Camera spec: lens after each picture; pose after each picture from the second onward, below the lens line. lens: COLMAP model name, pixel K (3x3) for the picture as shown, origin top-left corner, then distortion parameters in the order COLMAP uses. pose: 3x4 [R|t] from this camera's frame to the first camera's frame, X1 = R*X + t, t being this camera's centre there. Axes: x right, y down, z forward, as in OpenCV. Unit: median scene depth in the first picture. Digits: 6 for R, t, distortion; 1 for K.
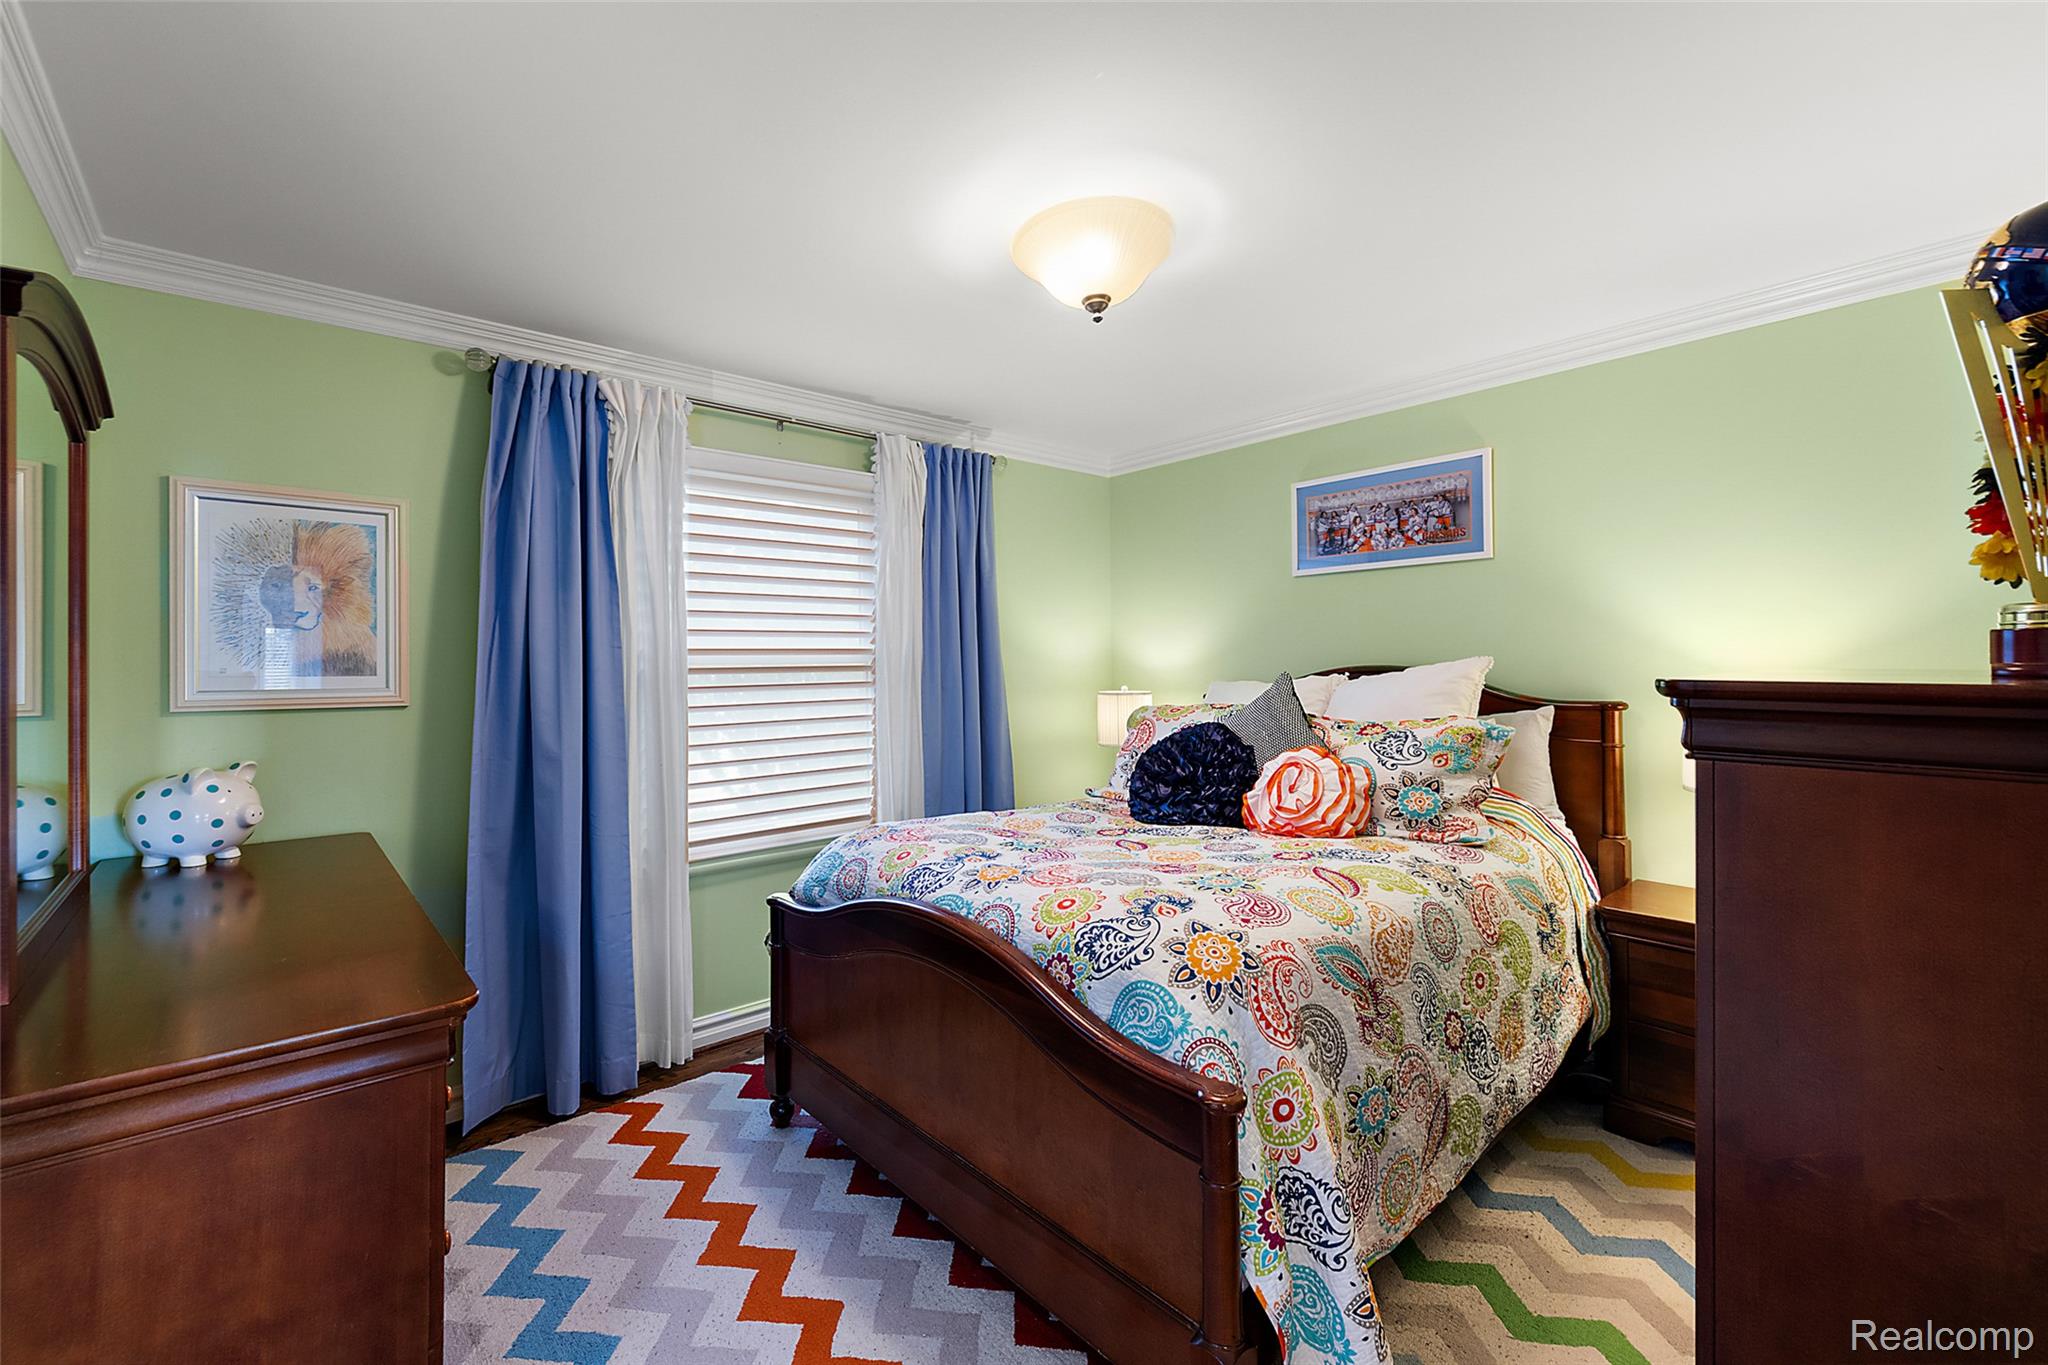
lens RADIAL K [[866.7, 0, 1017.8], [0, 866.7, 678.8], [0, 0, 1]] dist [0.001350, 0.000313]
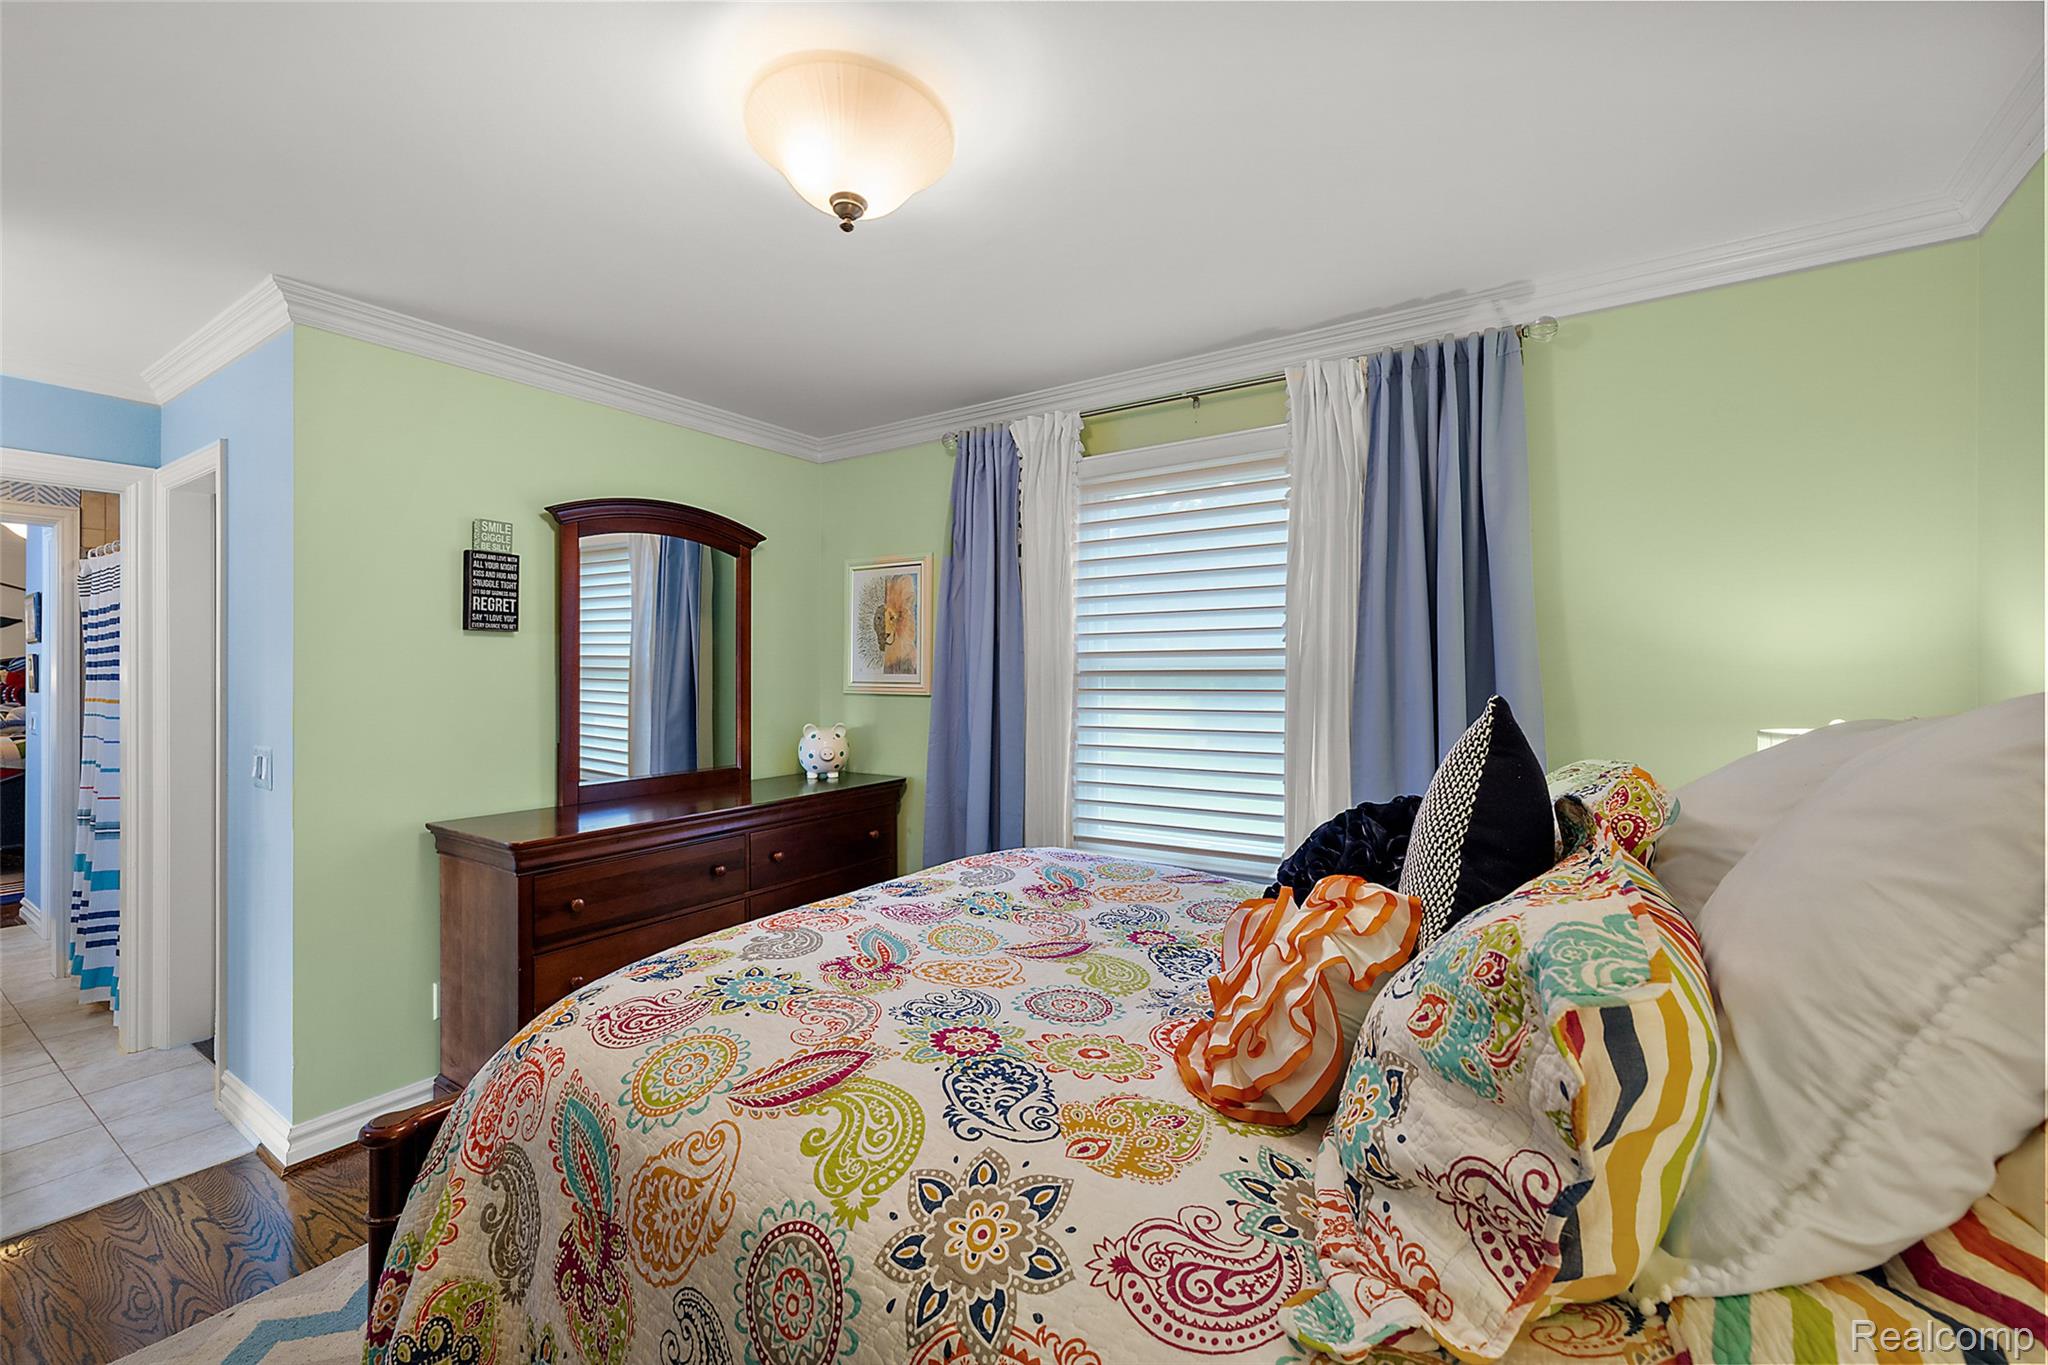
lens RADIAL K [[866.7, 0, 1017.8], [0, 866.7, 678.8], [0, 0, 1]] dist [0.001350, 0.000313]
pose [[0.246615, 0.018923, -0.968929, 0.741544], [-0.016242, 0.999750, 0.015391, -0.021482], [0.968977, 0.011942, 0.246861, 0.801178]]
